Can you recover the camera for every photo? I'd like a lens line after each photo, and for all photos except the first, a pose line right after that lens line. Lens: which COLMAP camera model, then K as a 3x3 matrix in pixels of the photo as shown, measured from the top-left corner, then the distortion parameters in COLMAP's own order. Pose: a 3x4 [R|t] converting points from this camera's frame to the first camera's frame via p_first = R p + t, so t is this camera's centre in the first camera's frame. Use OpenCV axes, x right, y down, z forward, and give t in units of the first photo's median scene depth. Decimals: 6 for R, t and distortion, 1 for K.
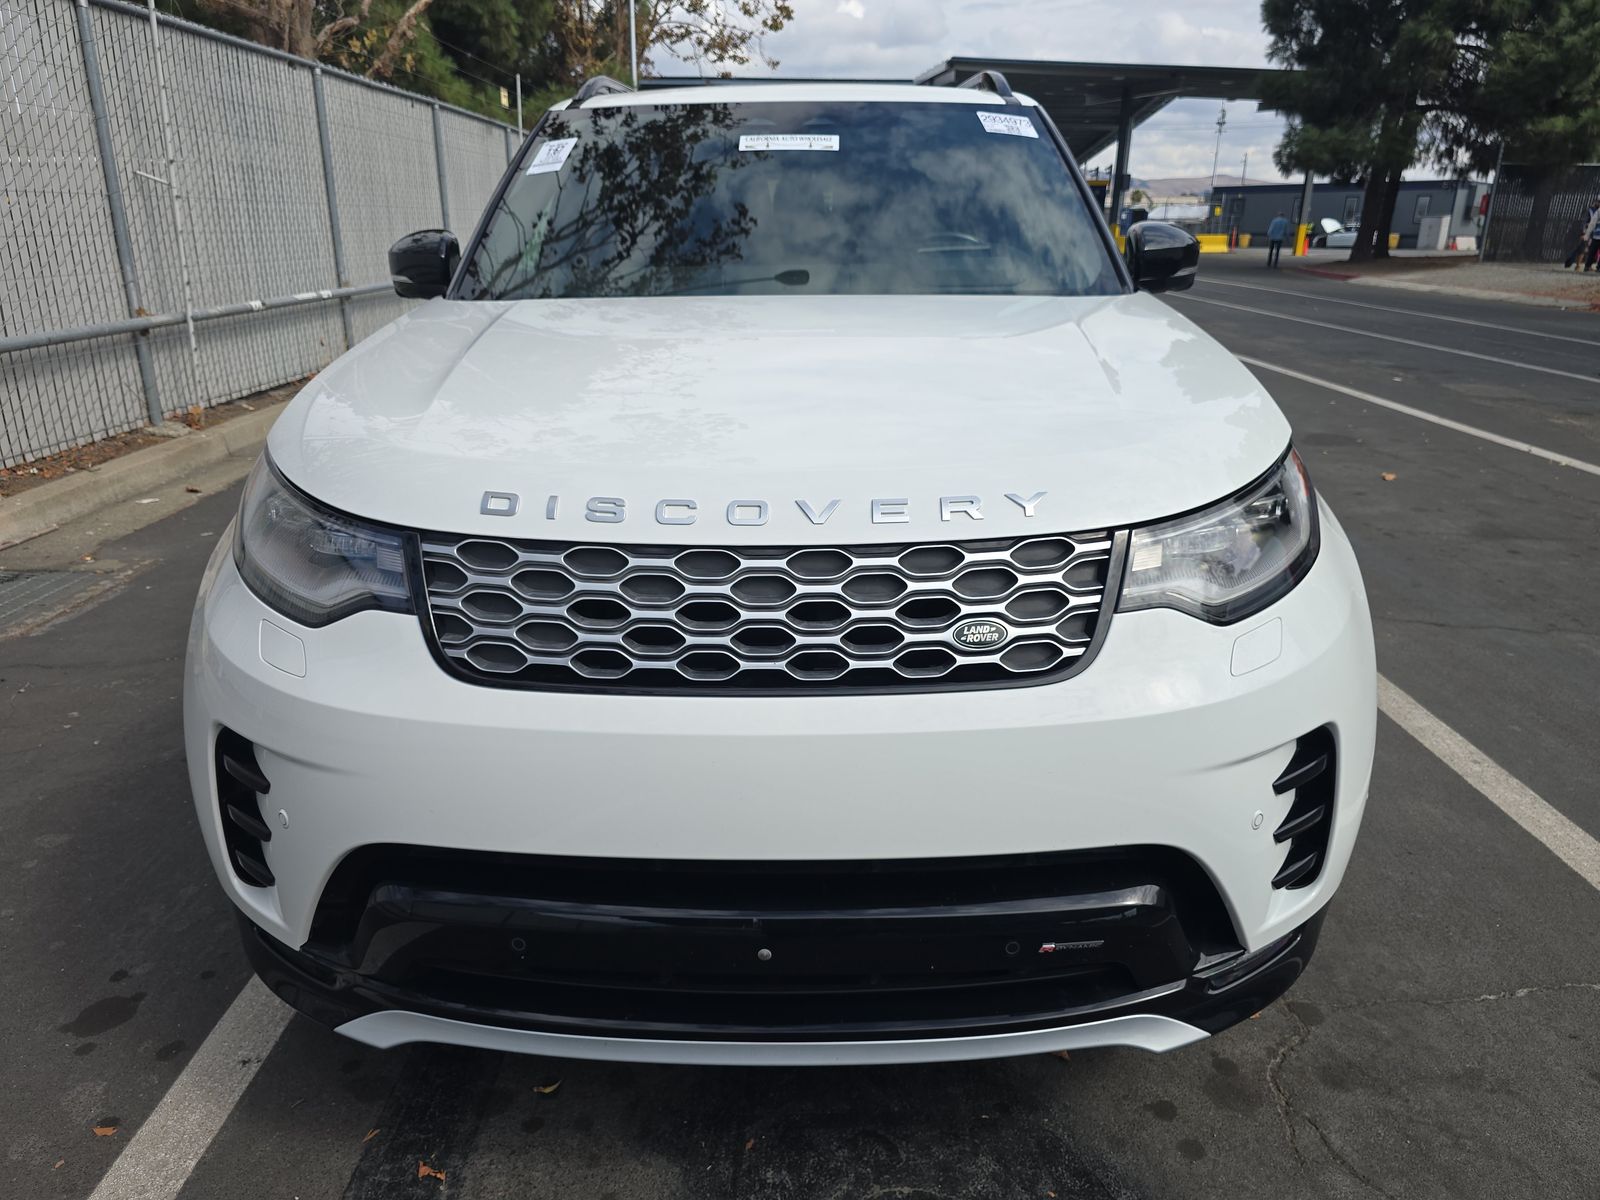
lens RADIAL K [[1109.6, 0, 800.0], [0, 1109.6, 600.0], [0, 0, 1]] dist [0.008123, -0.024840]
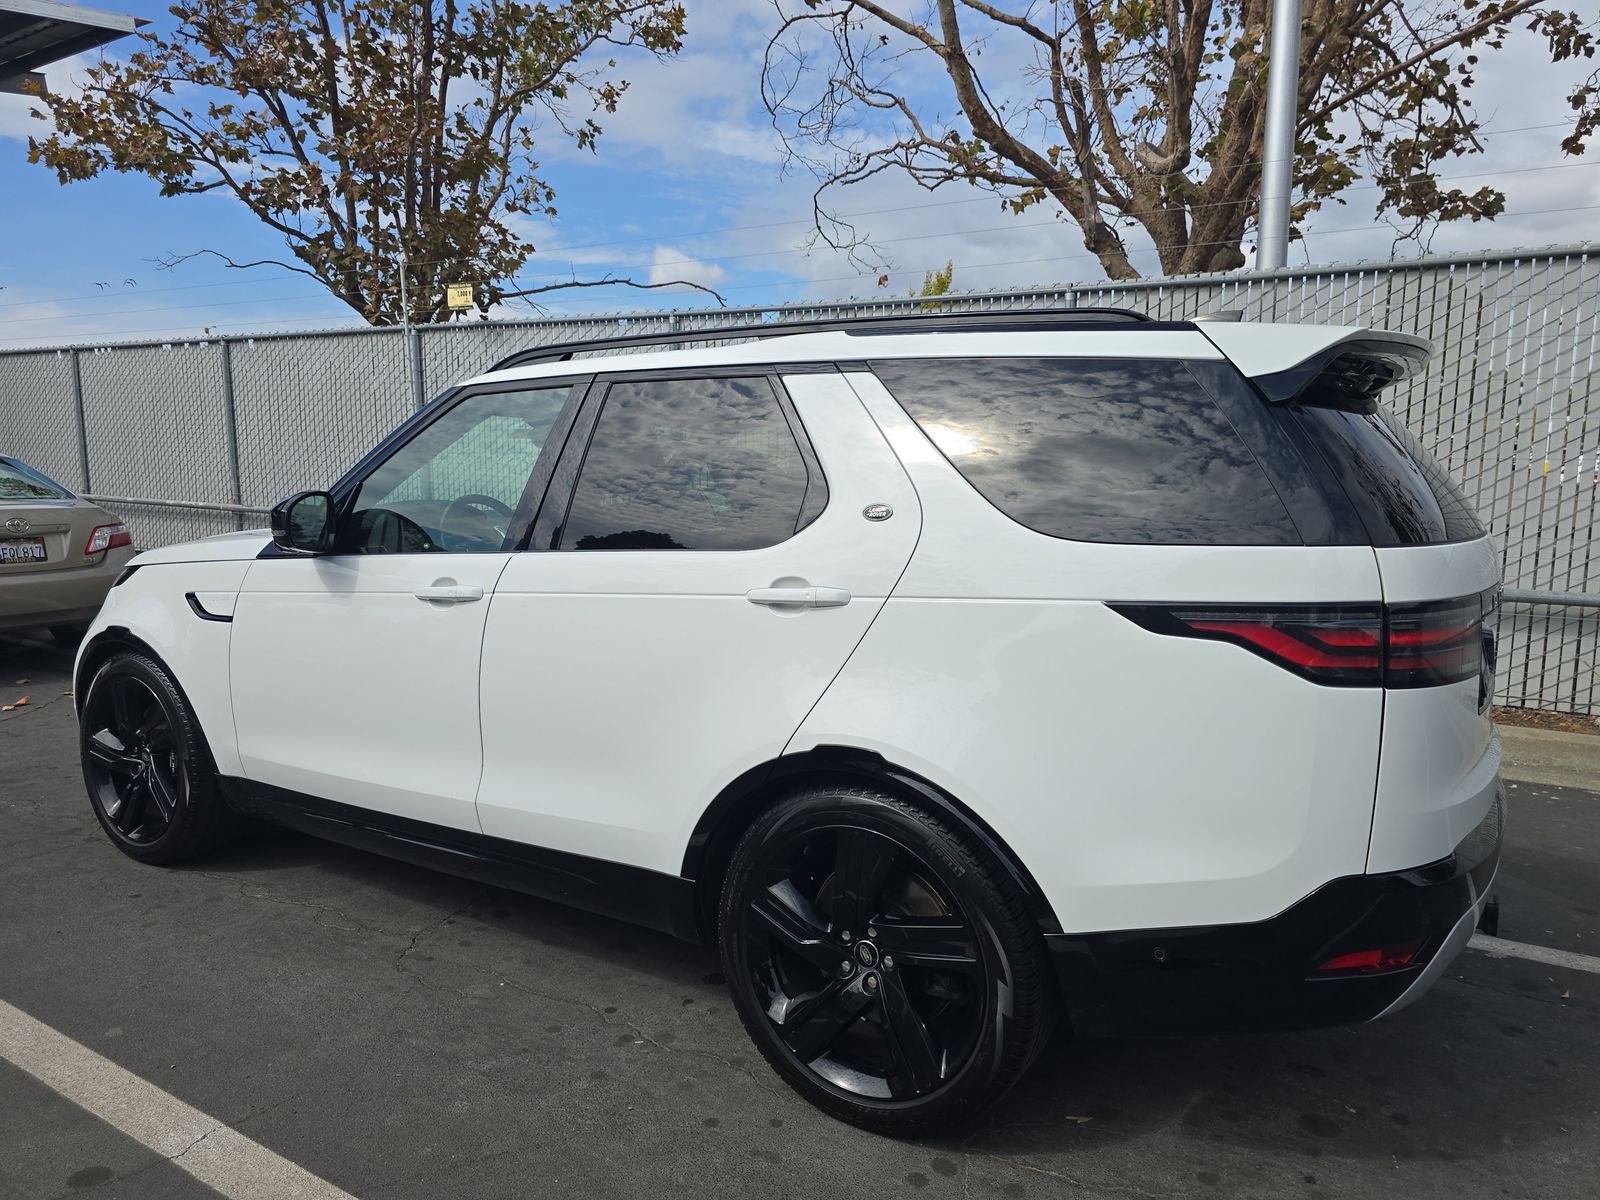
lens RADIAL K [[1073.6, 0, 794.3], [0, 1073.6, 619.5], [0, 0, 1]] dist [0.057226, -0.000981]
pose [[-0.527102, 0.139939, -0.838201, 0.455406], [-0.271512, 0.906918, 0.322151, -0.344449], [0.805261, 0.397388, -0.440043, 0.888820]]
